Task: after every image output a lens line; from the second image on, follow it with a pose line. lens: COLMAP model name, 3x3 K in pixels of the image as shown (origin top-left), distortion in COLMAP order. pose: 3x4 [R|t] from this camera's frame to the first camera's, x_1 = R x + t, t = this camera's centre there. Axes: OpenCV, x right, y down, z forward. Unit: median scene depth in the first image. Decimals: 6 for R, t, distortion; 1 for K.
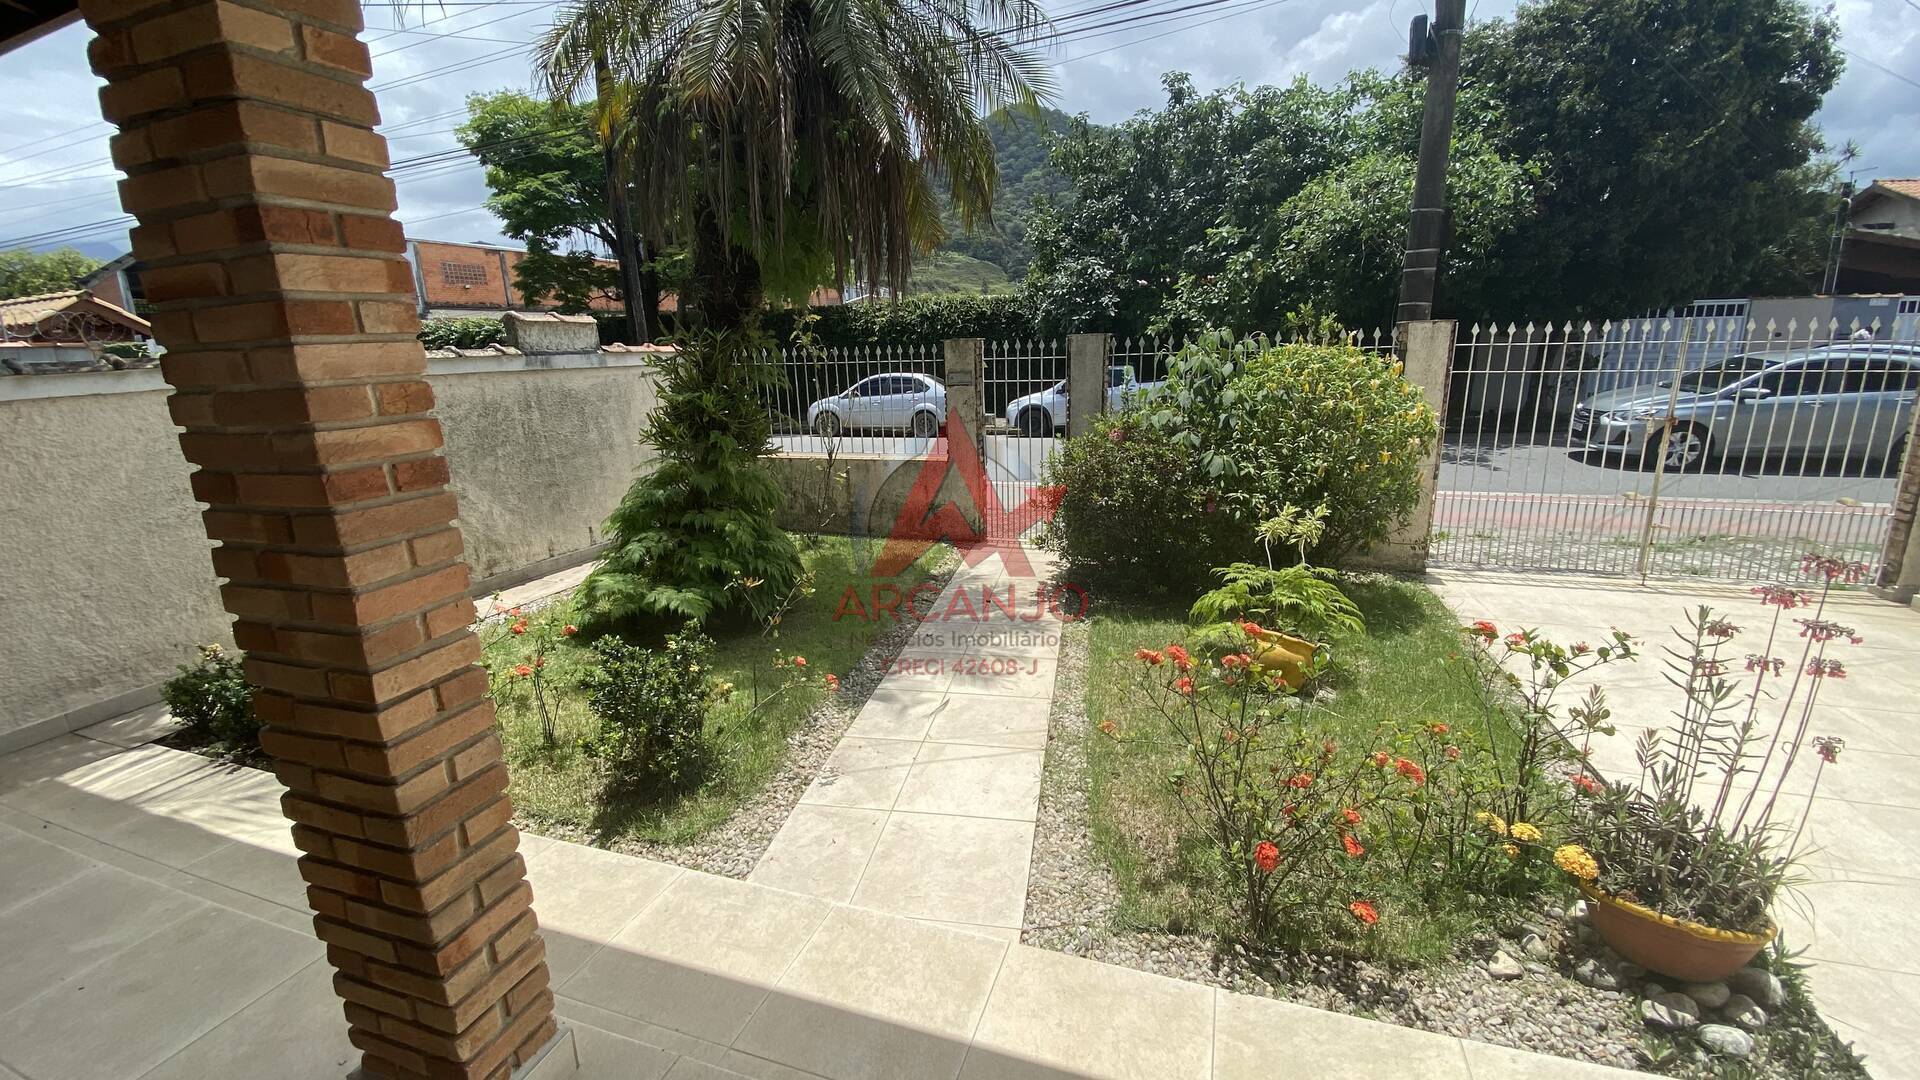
lens RADIAL K [[766.4, 0, 962.9], [0, 766.4, 535.6], [0, 0, 1]] dist [0.011571, -0.015872]
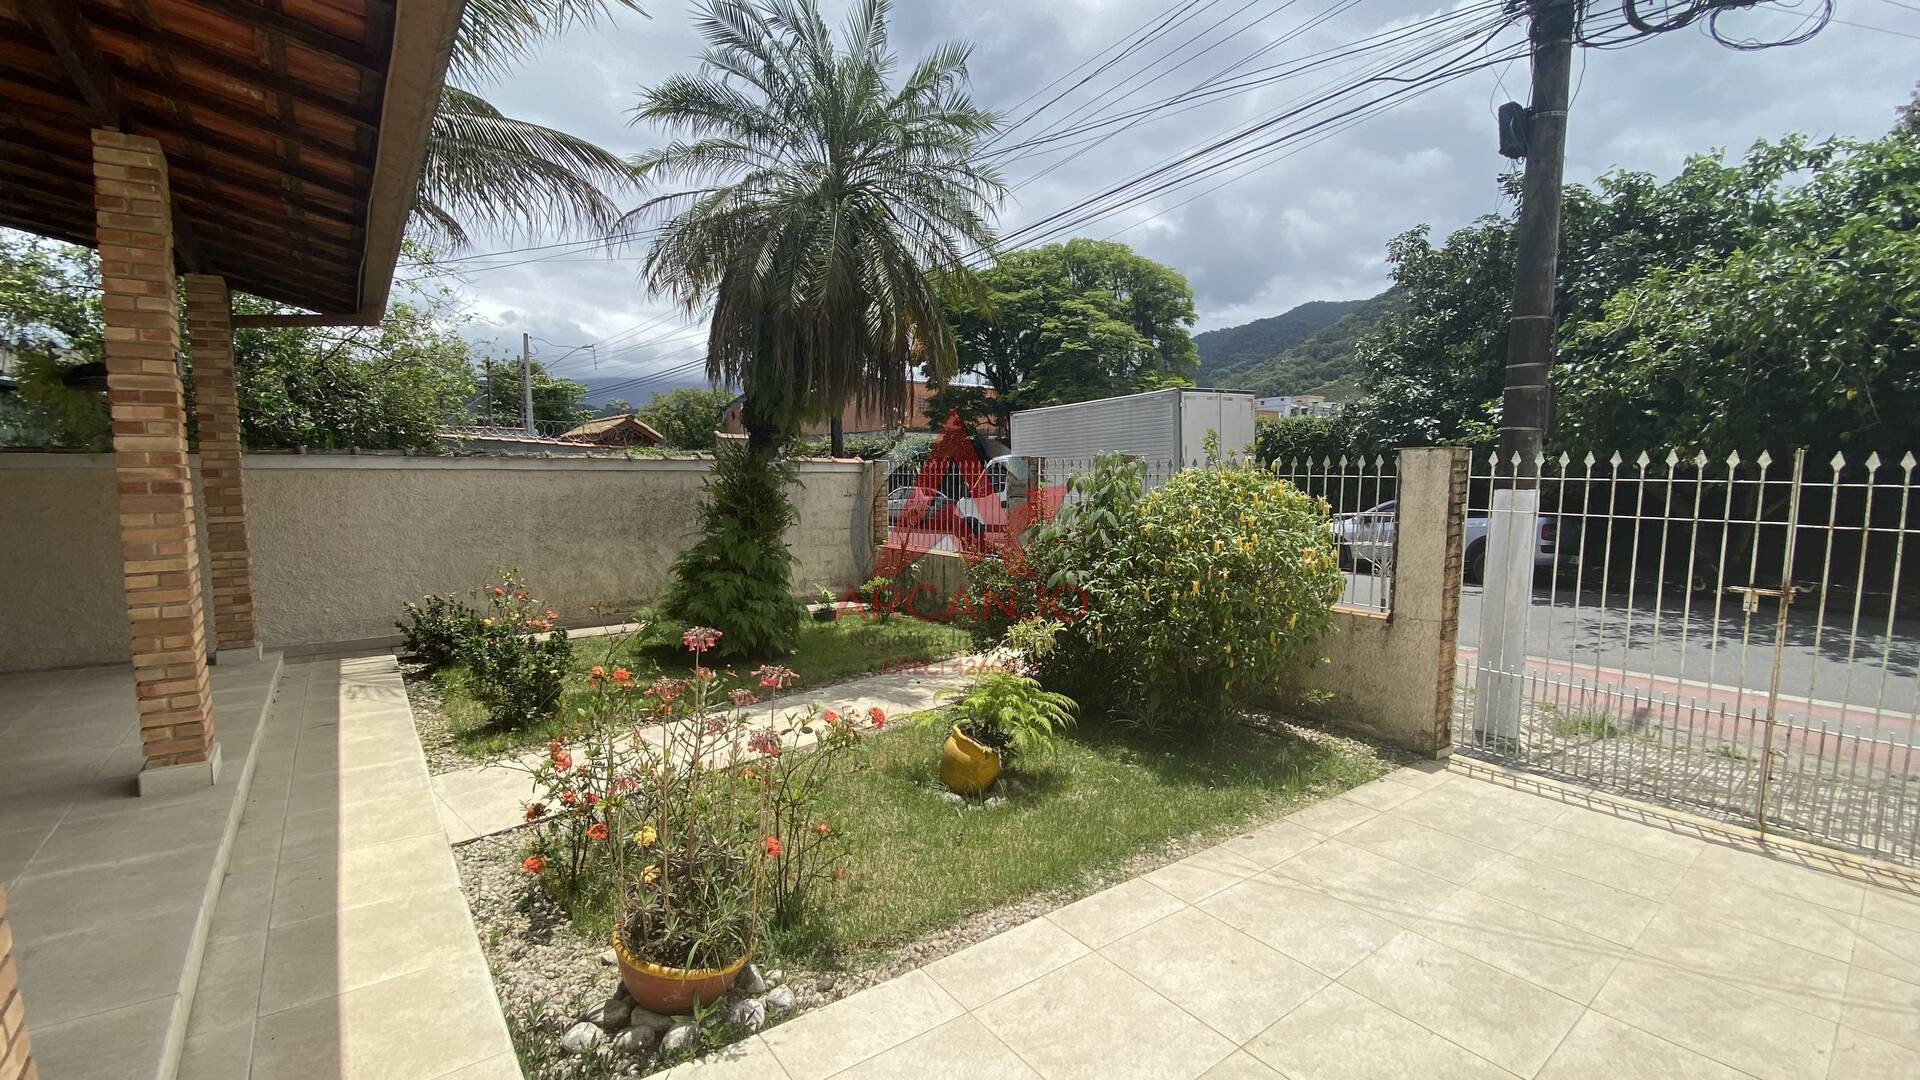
lens RADIAL K [[766.4, 0, 976.6], [0, 766.4, 542.0], [0, 0, 1]] dist [0.011571, -0.015872]
pose [[0.845532, 0.081100, -0.527729, 0.636109], [-0.157343, 0.982352, -0.101131, -0.015880], [0.510214, 0.168544, 0.843371, 0.061599]]
